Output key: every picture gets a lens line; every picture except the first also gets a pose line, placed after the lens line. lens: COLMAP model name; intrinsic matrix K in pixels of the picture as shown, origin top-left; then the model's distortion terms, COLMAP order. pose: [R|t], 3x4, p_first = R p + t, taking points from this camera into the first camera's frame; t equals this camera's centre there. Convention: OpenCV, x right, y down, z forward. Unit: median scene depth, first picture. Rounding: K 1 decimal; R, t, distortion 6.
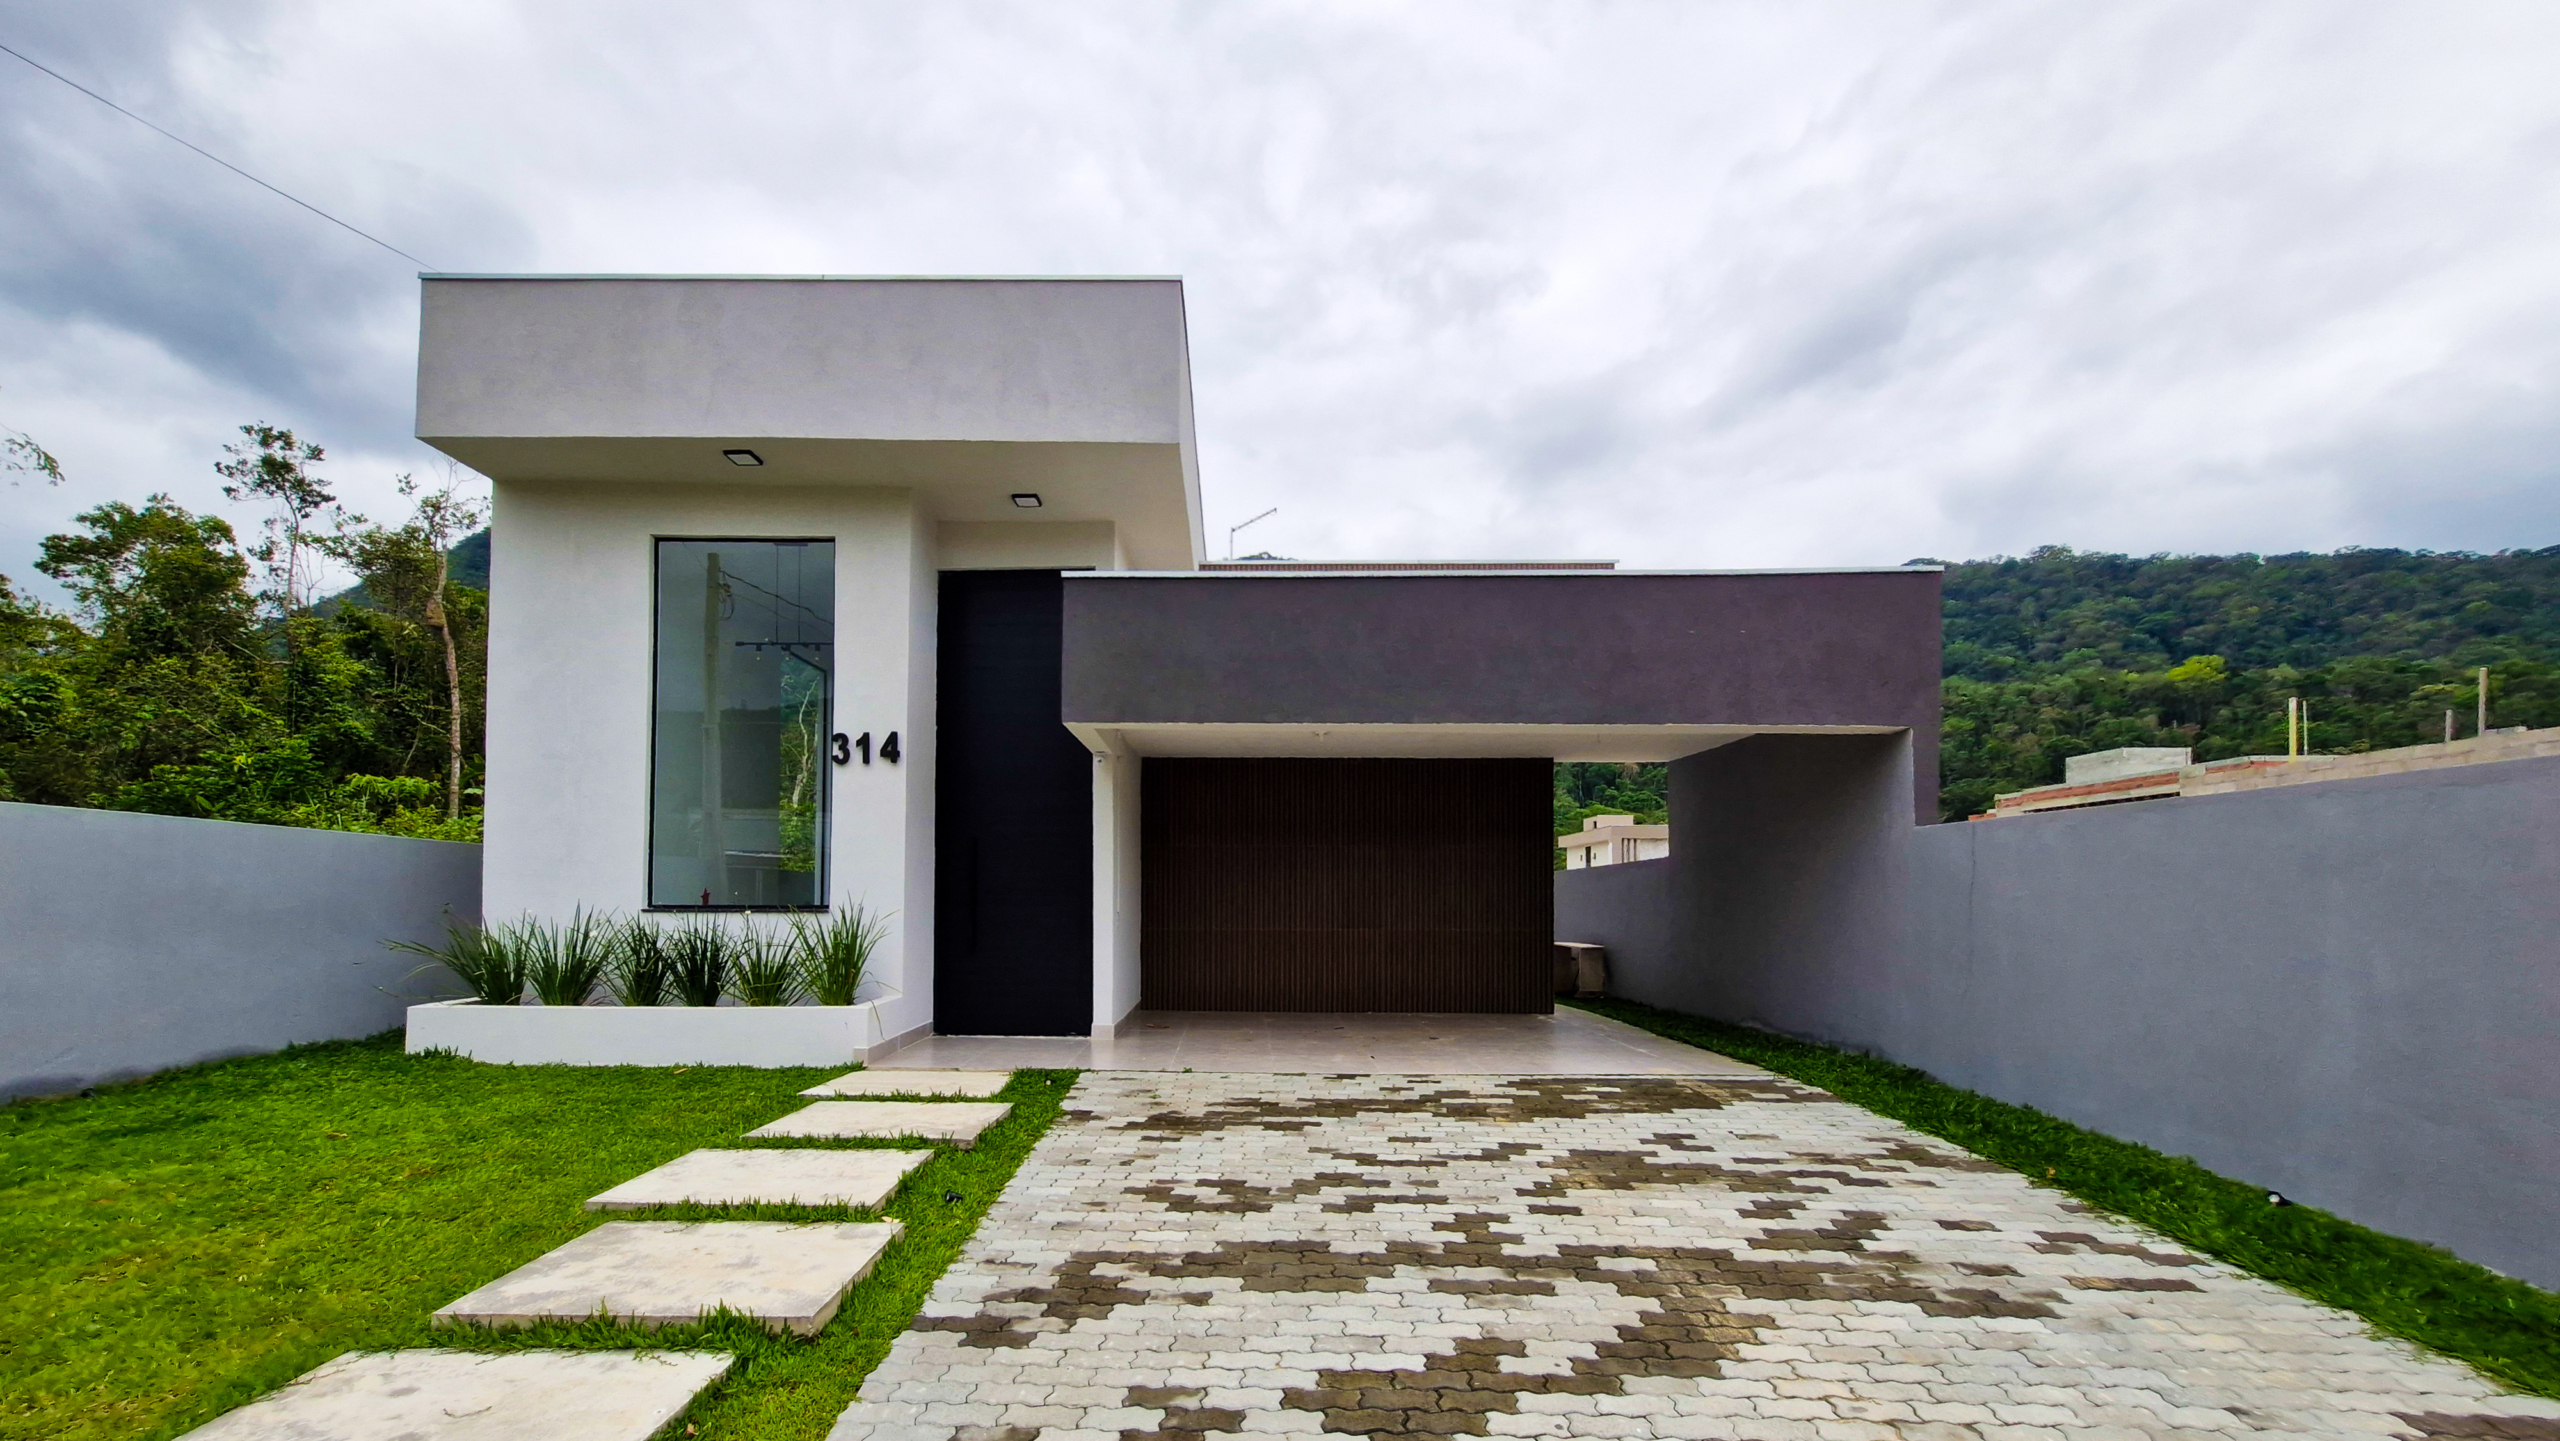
lens RADIAL K [[1077.7, 0, 1222.3], [0, 1077.7, 863.7], [0, 0, 1]] dist [0.002081, 0.000127]
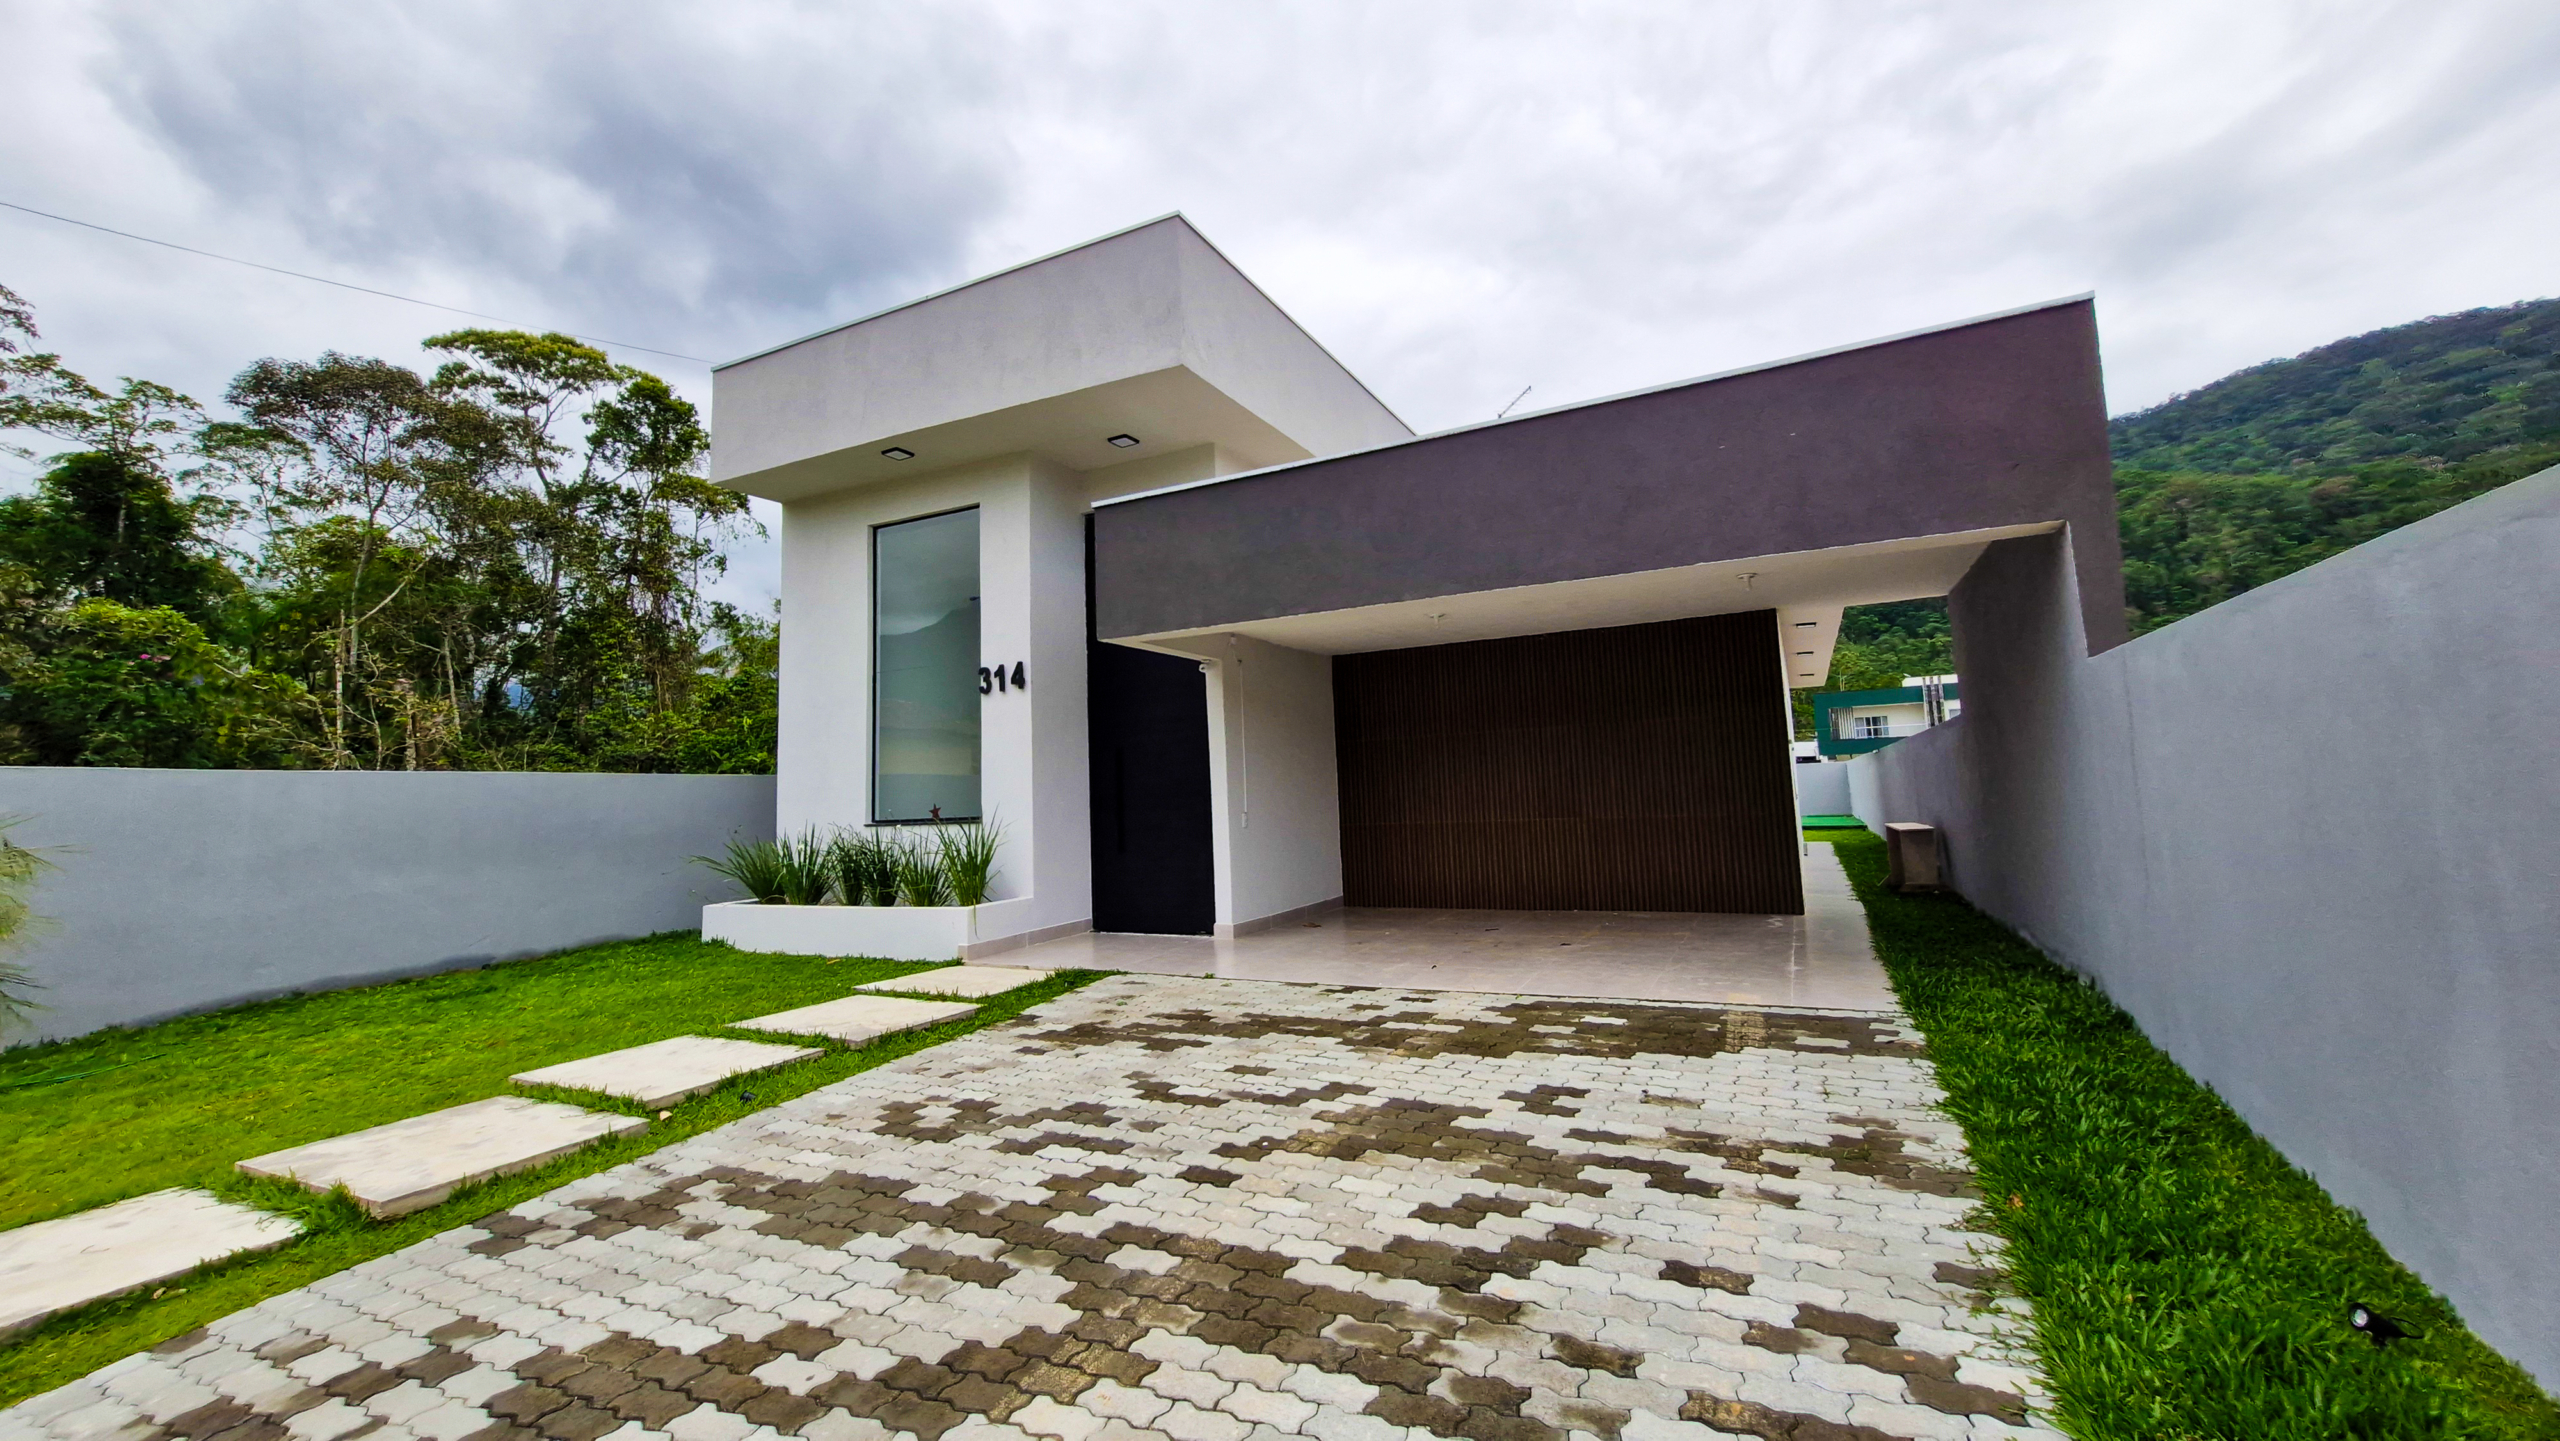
lens RADIAL K [[1010.1, 0, 1277.1], [0, 1010.1, 671.0], [0, 0, 1]] dist [0.001522, 0.000103]
pose [[0.899360, -0.094296, -0.426920, 0.425245], [0.057873, 0.993548, -0.097533, 0.007729], [0.433363, 0.063010, 0.899014, 0.174803]]
